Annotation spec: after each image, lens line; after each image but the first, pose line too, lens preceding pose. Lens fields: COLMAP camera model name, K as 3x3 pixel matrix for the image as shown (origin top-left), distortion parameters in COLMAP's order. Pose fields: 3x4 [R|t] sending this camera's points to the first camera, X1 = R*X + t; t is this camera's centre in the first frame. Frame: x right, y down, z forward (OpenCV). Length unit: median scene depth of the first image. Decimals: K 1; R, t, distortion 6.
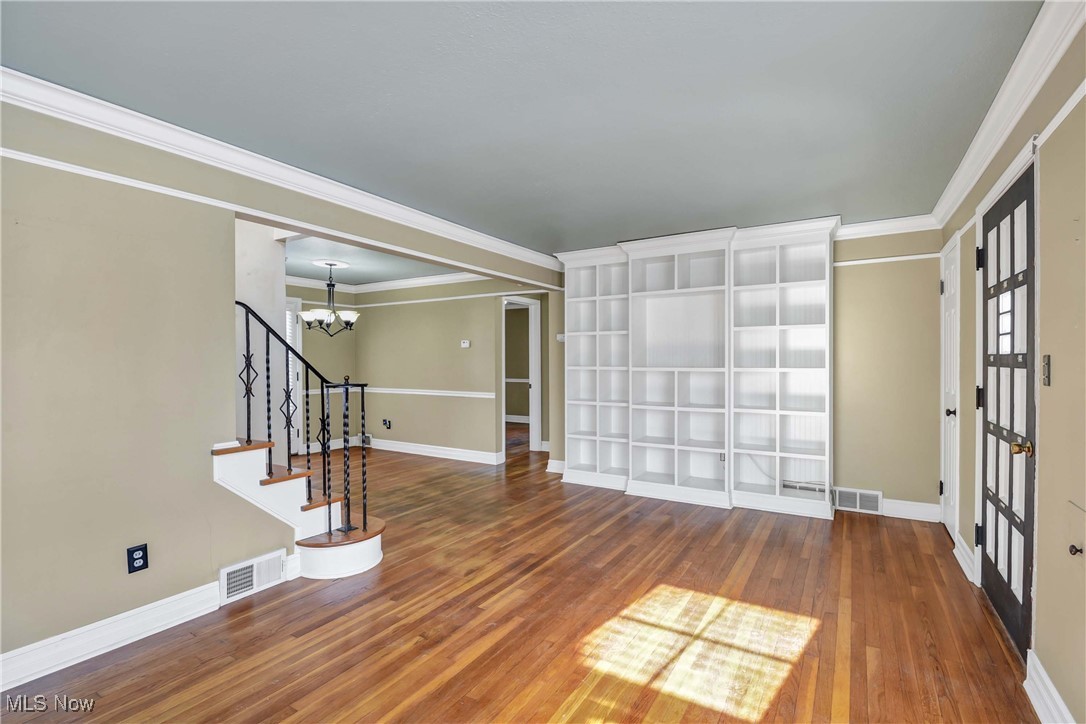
lens RADIAL K [[492.0, 0, 562.4], [0, 492.0, 364.6], [0, 0, 1]] dist [-0.000184, -0.000053]
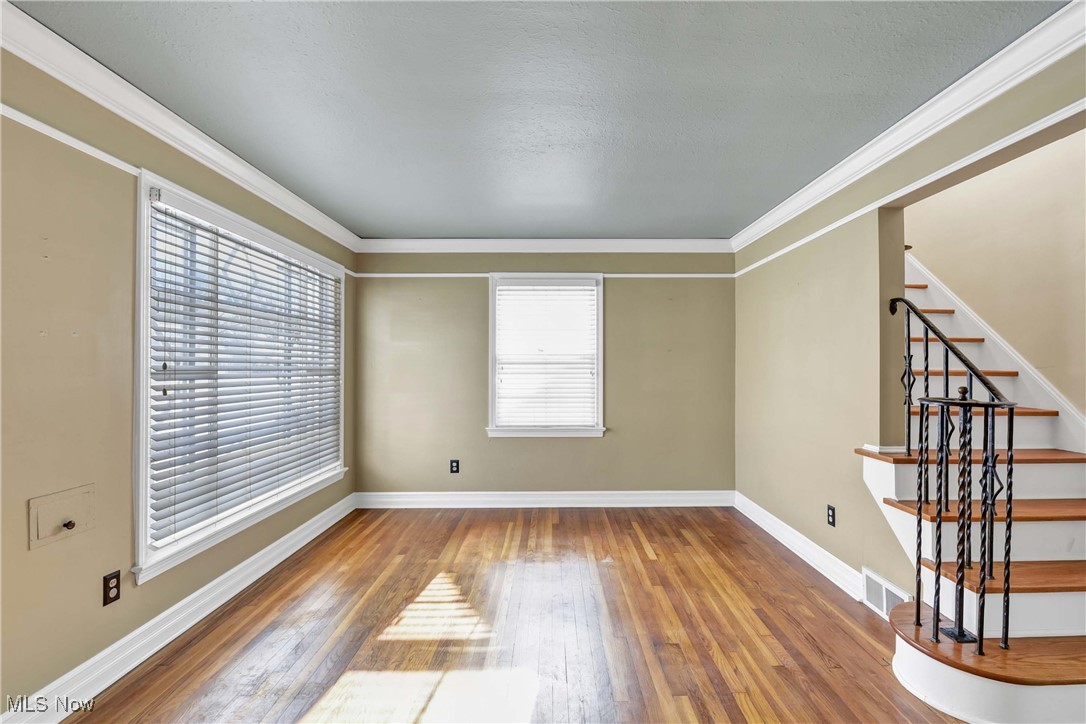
lens RADIAL K [[488.4, 0, 563.1], [0, 488.4, 363.6], [0, 0, 1]] dist [-0.004122, -0.001464]
pose [[-0.856797, -0.000582, -0.515653, 0.326144], [-0.000786, 1.000000, 0.000176, -0.007317], [0.515653, 0.000556, -0.856798, 1.365697]]
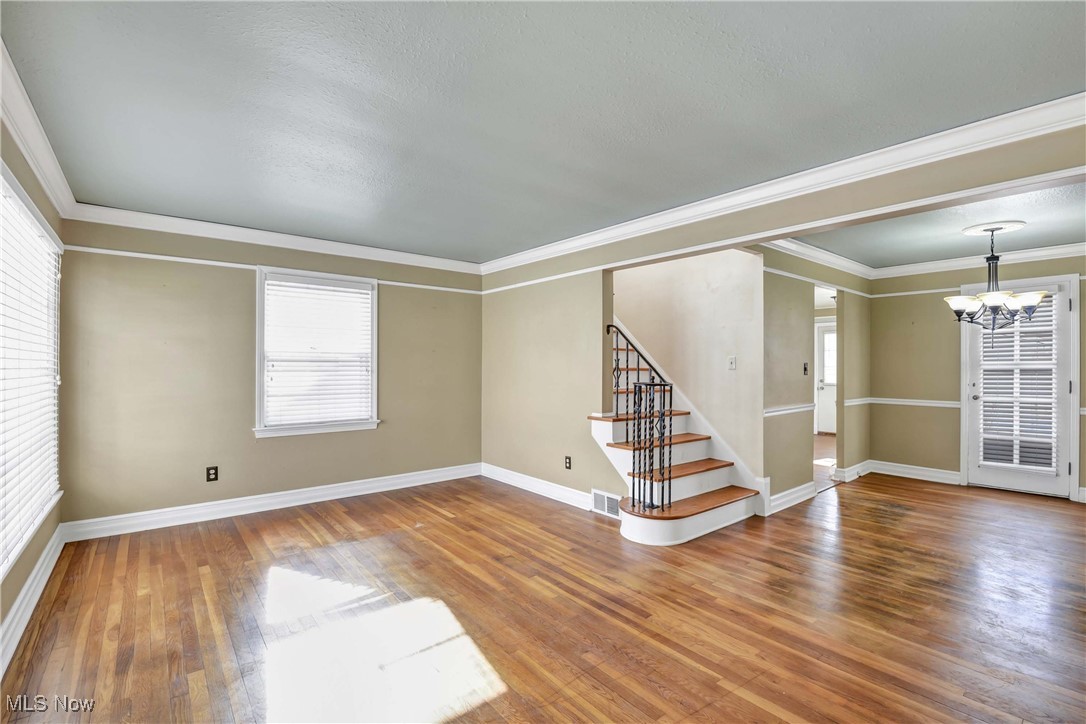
lens RADIAL K [[488.4, 0, 563.1], [0, 488.4, 363.6], [0, 0, 1]] dist [-0.004122, -0.001464]
pose [[-0.330469, -0.001066, -0.943816, 0.796580], [-0.008233, 0.999965, 0.001753, -0.008964], [0.943781, 0.008350, -0.330466, 1.280032]]
